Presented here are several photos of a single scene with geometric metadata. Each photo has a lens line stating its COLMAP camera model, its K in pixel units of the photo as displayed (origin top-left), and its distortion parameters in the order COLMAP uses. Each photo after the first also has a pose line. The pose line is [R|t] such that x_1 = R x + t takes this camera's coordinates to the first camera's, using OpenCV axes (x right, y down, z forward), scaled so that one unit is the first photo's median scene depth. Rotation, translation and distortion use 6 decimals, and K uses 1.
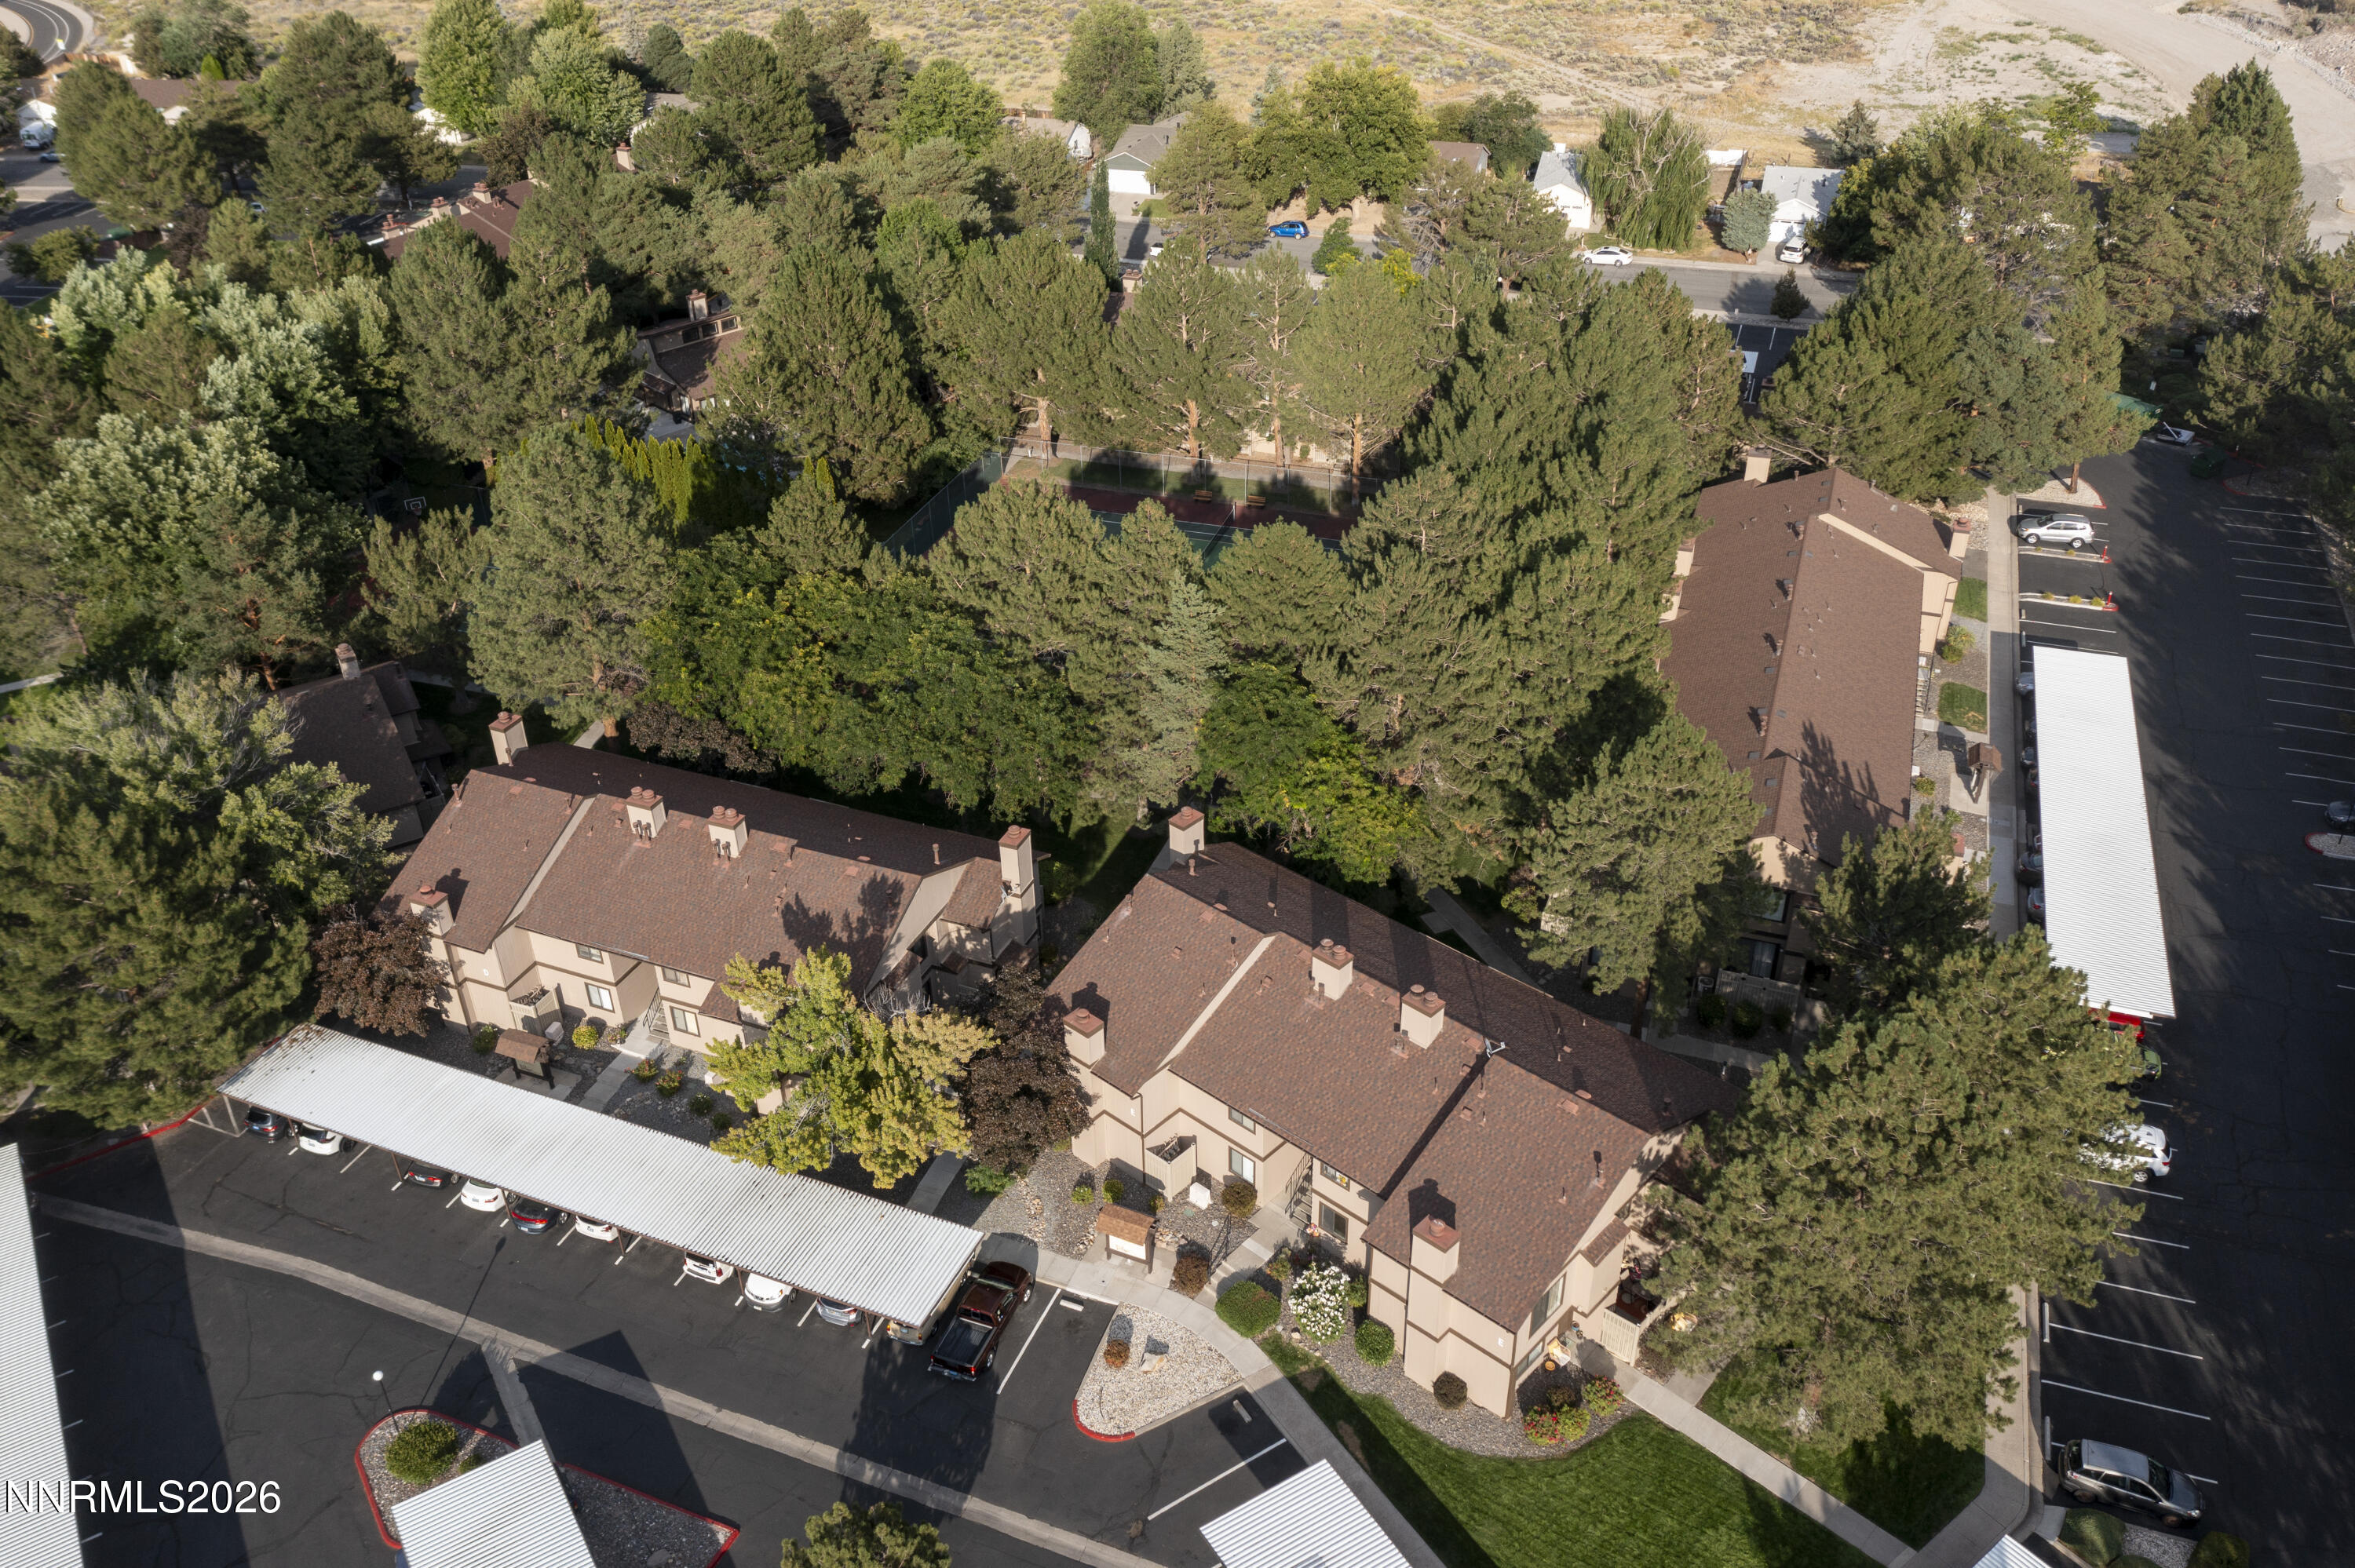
lens RADIAL K [[1857.7, 0, 1178.6], [0, 1857.7, 778.4], [0, 0, 1]] dist [-0.005600, 0.004629]
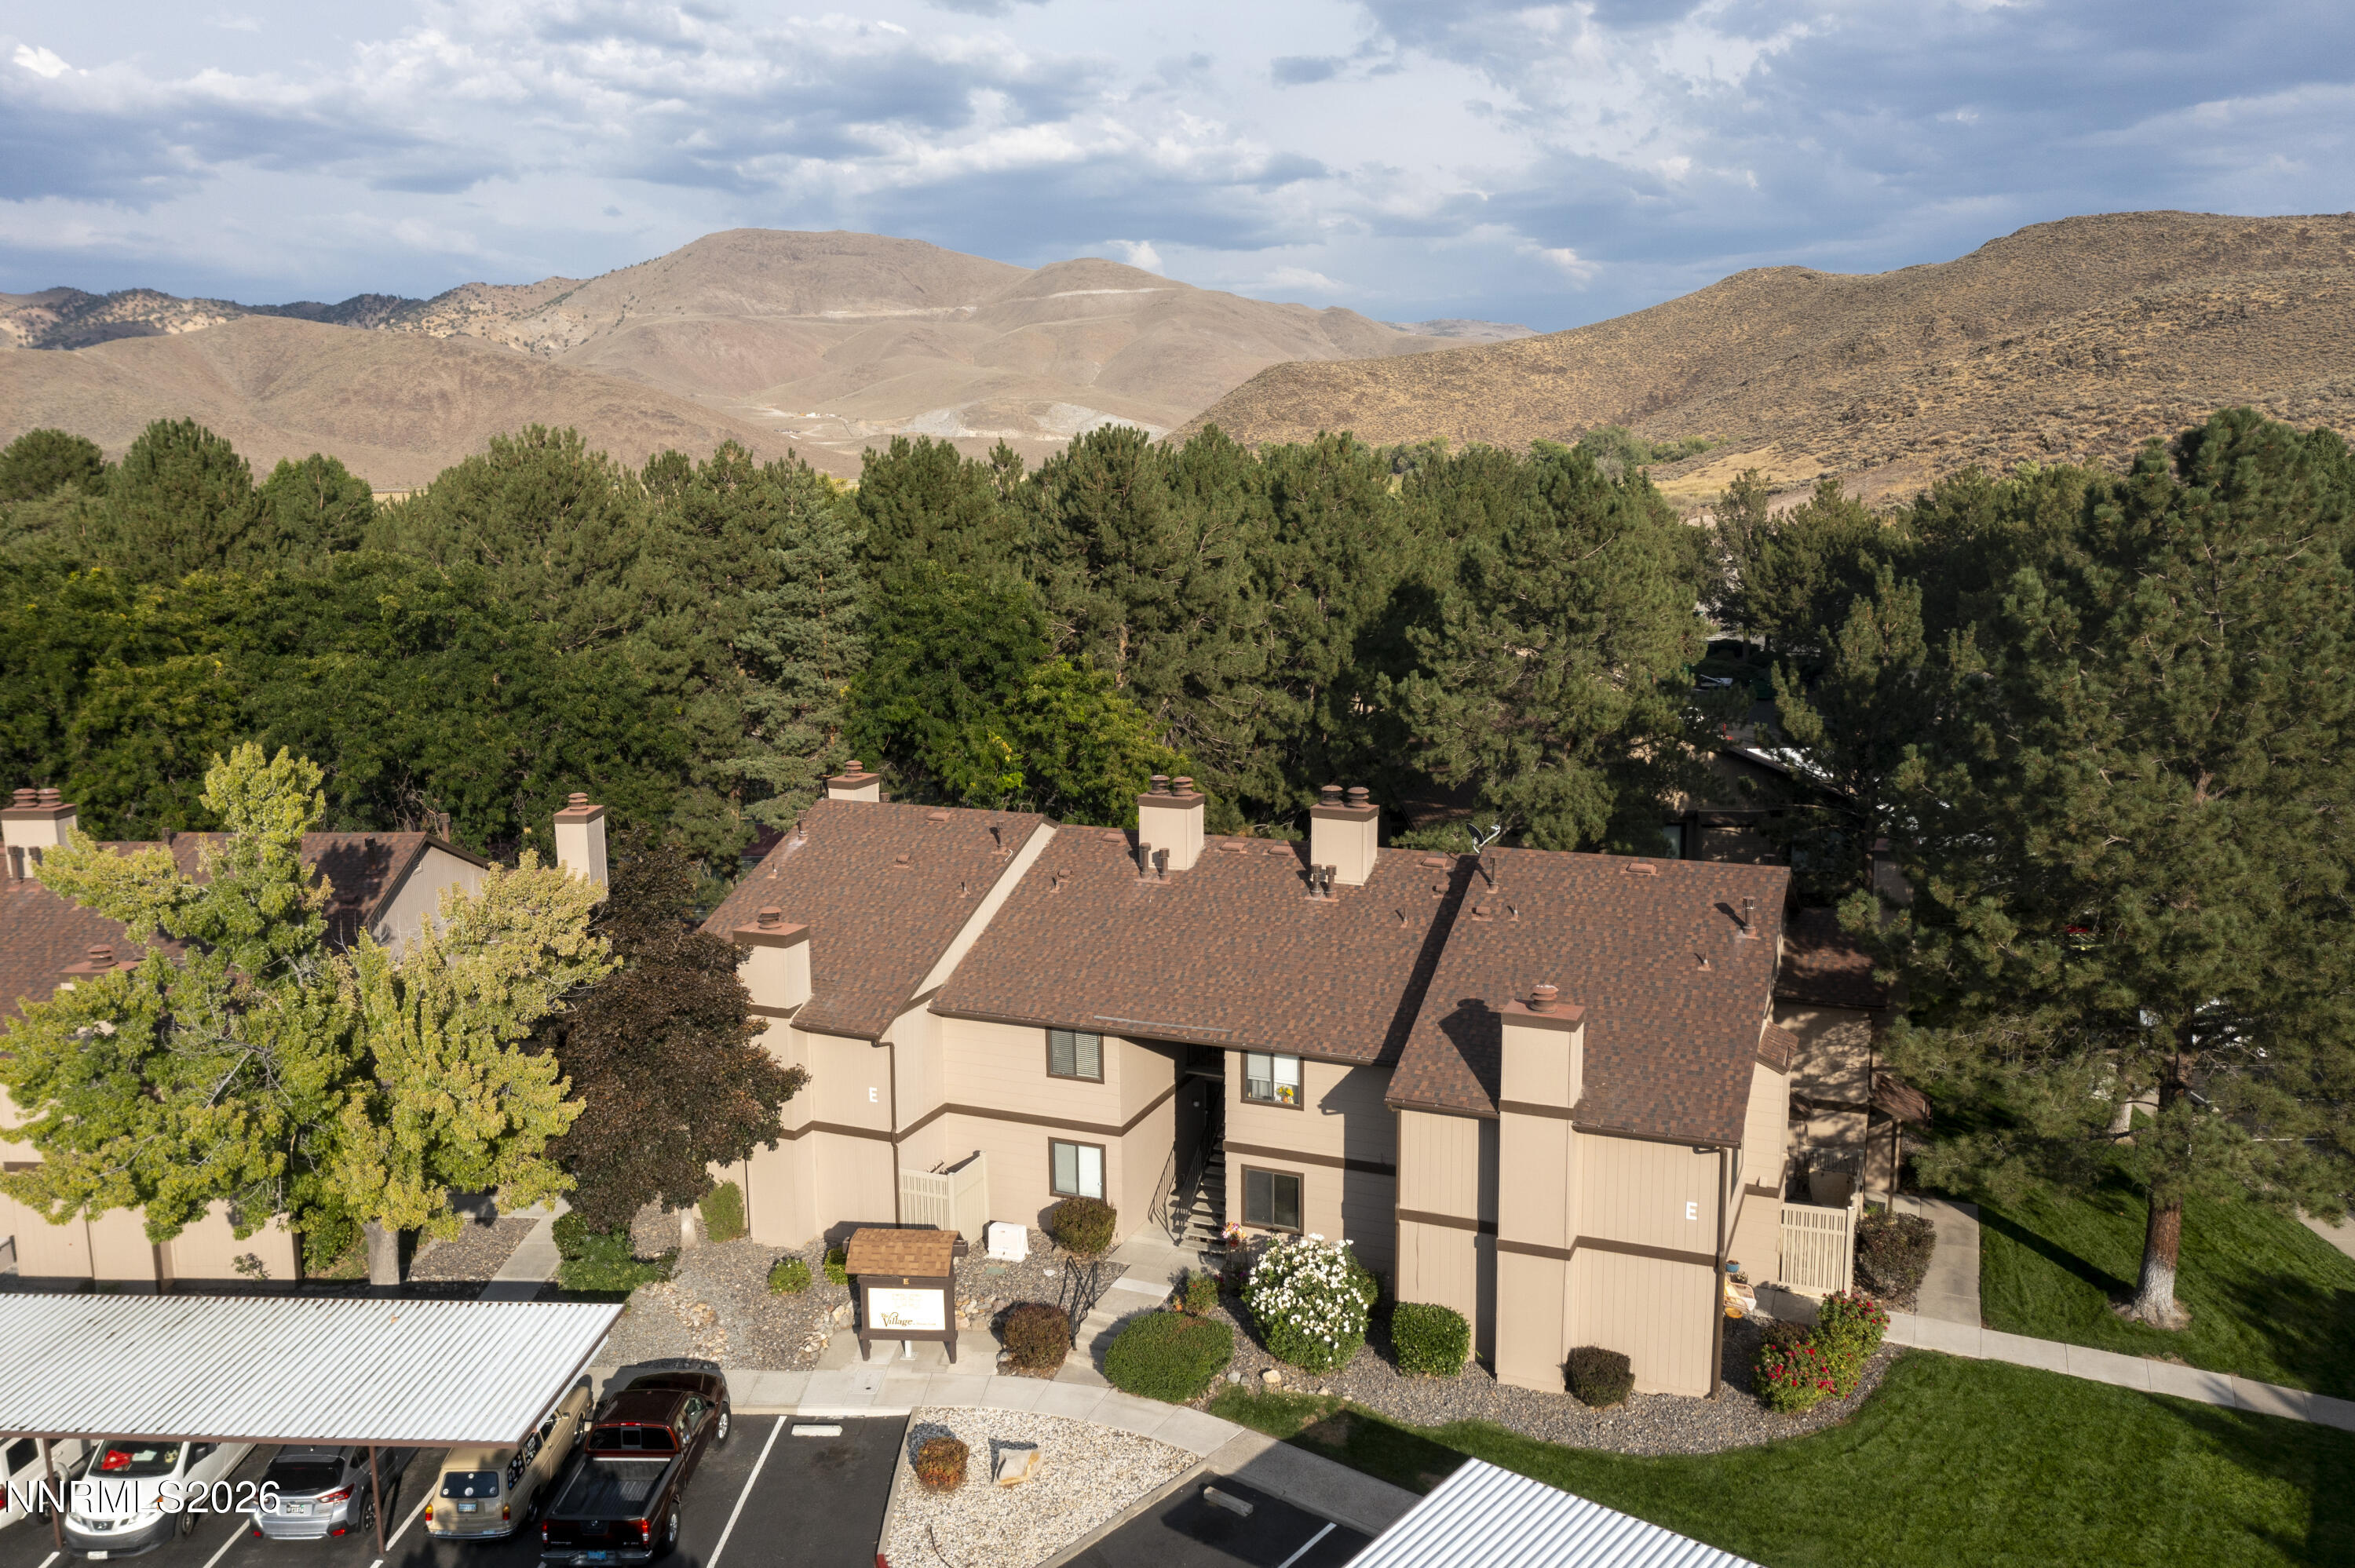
lens RADIAL K [[1857.7, 0, 1177.7], [0, 1857.7, 793.2], [0, 0, 1]] dist [-0.005600, 0.004629]
pose [[0.941334, -0.050440, 0.333686, -0.106911], [0.172505, 0.921748, -0.347308, 0.272705], [-0.290056, 0.384495, 0.876374, 0.407912]]
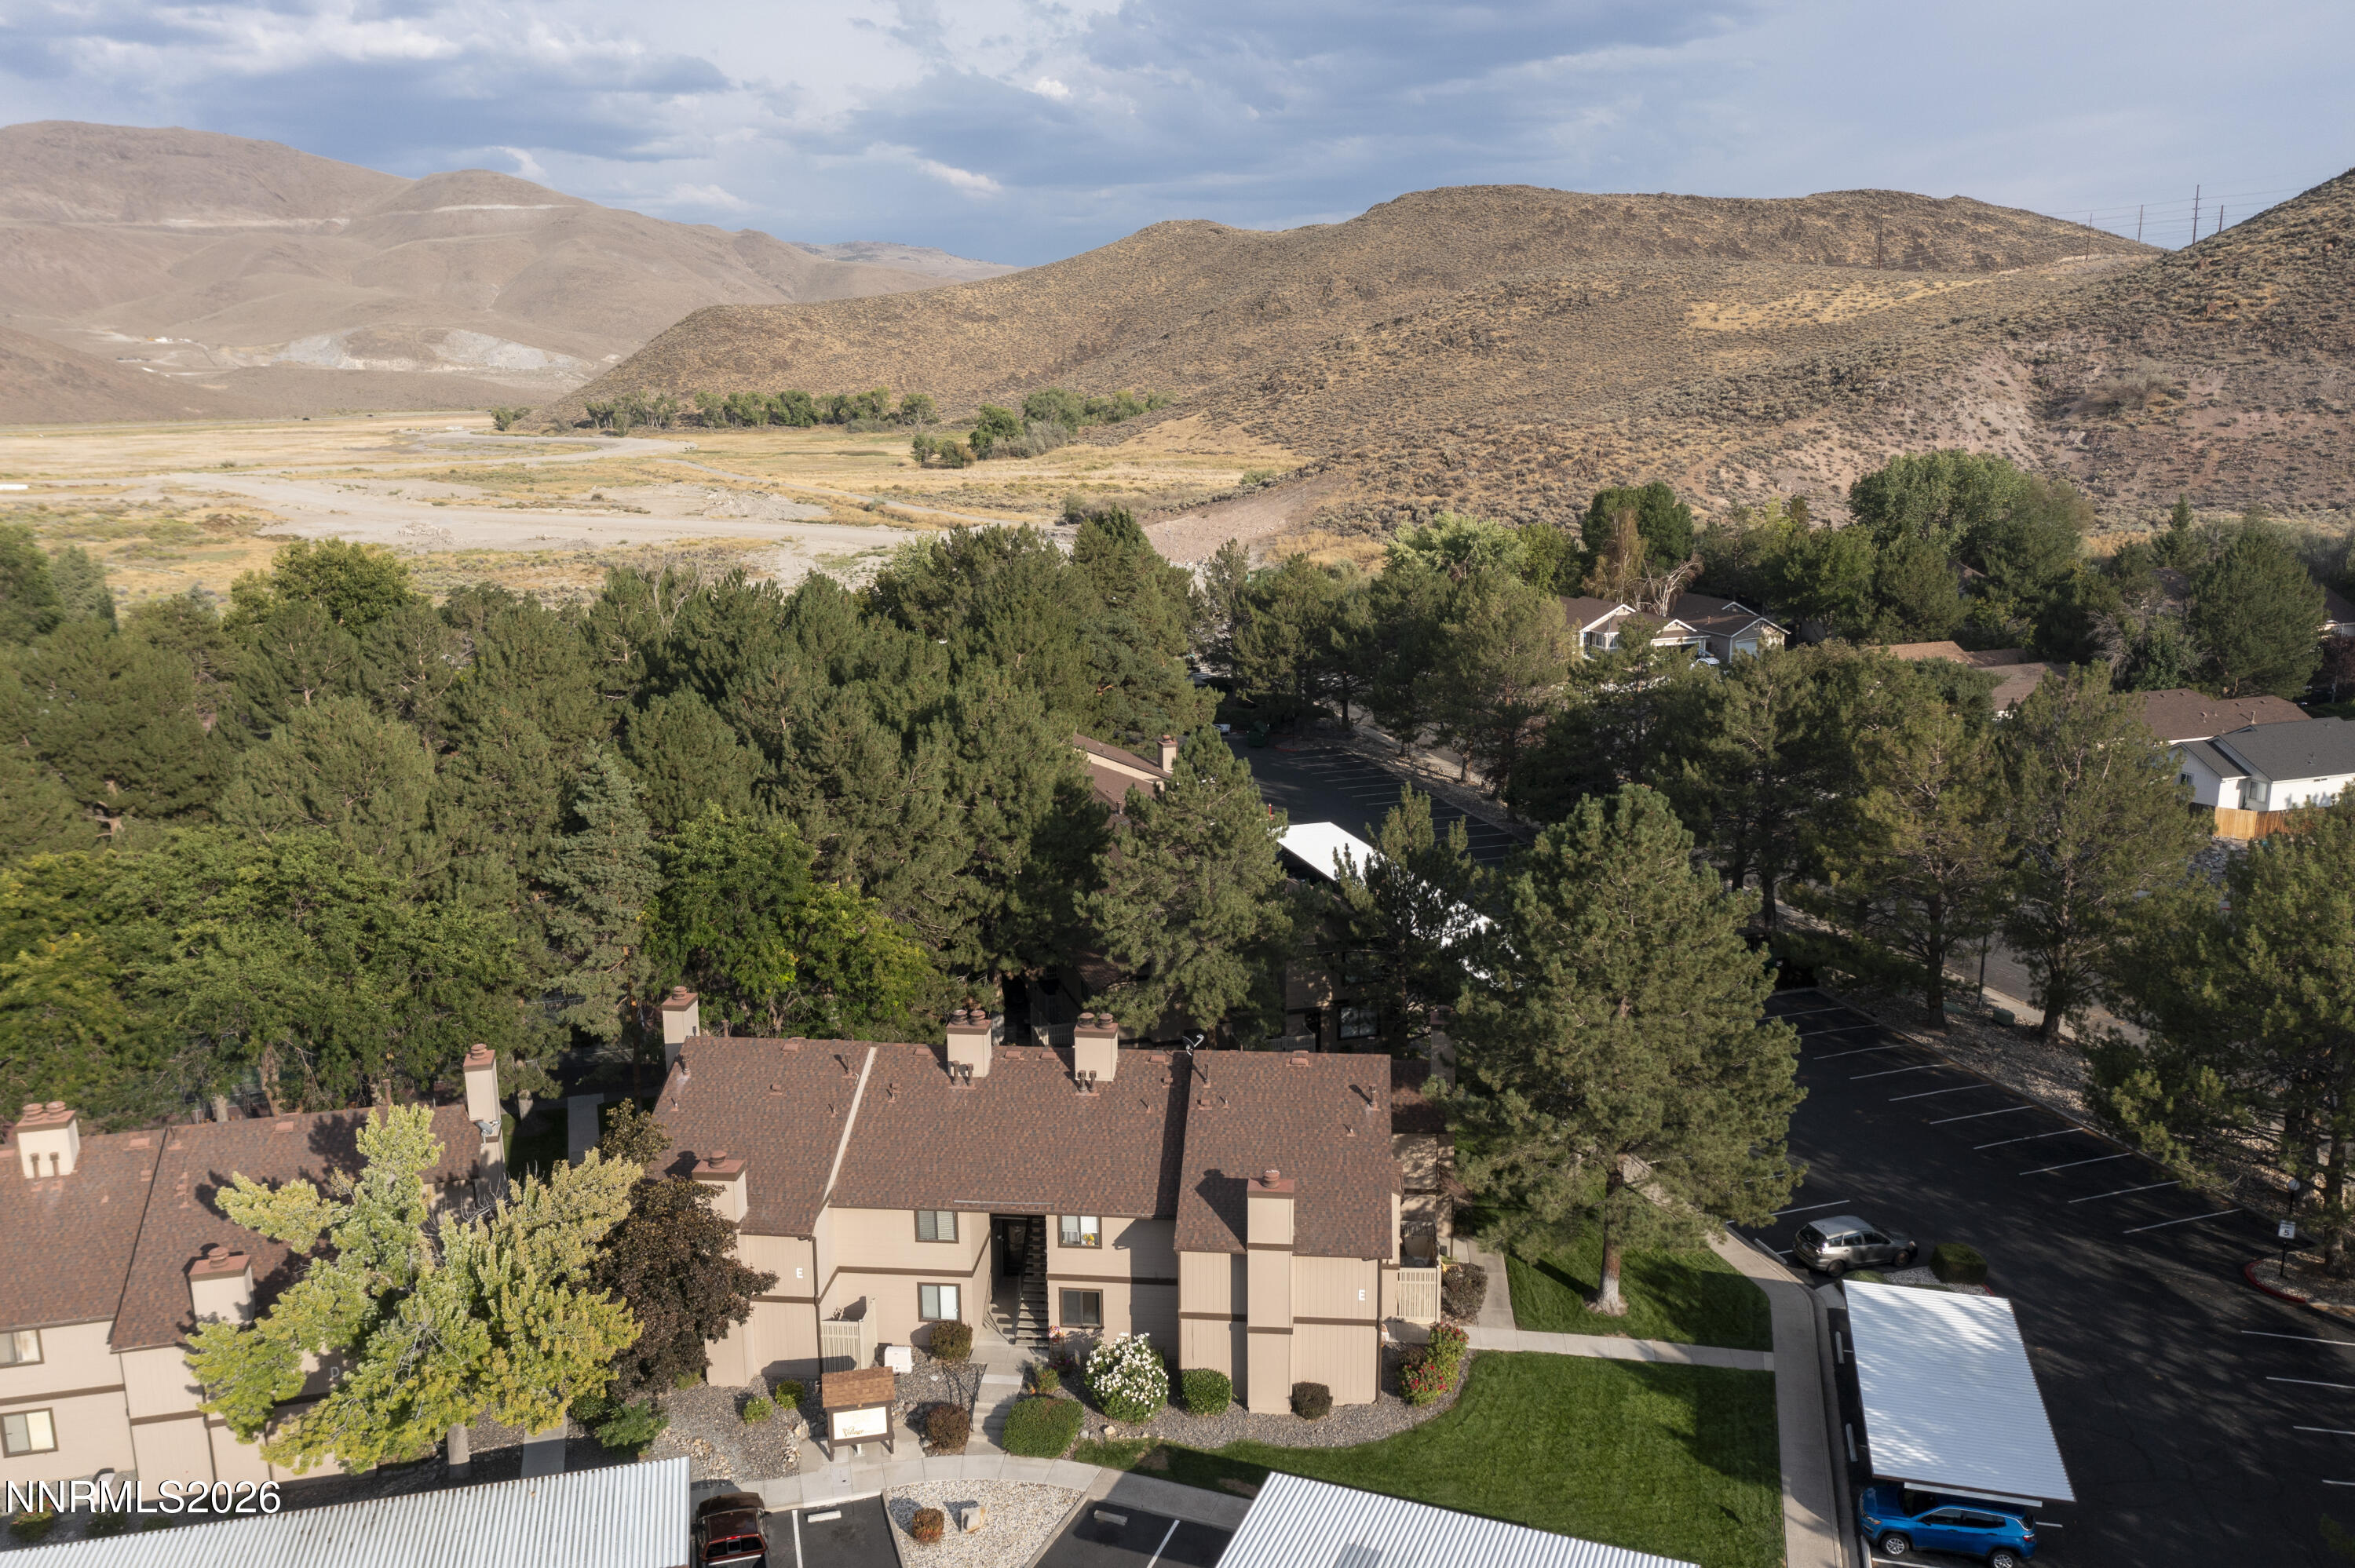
lens RADIAL K [[1857.7, 0, 1181.0], [0, 1857.7, 795.4], [0, 0, 1]] dist [-0.005600, 0.004629]
pose [[0.796871, -0.119727, 0.592168, -0.302343], [0.313253, 0.919999, -0.235531, 0.205476], [-0.516594, 0.373187, 0.770625, 0.211065]]
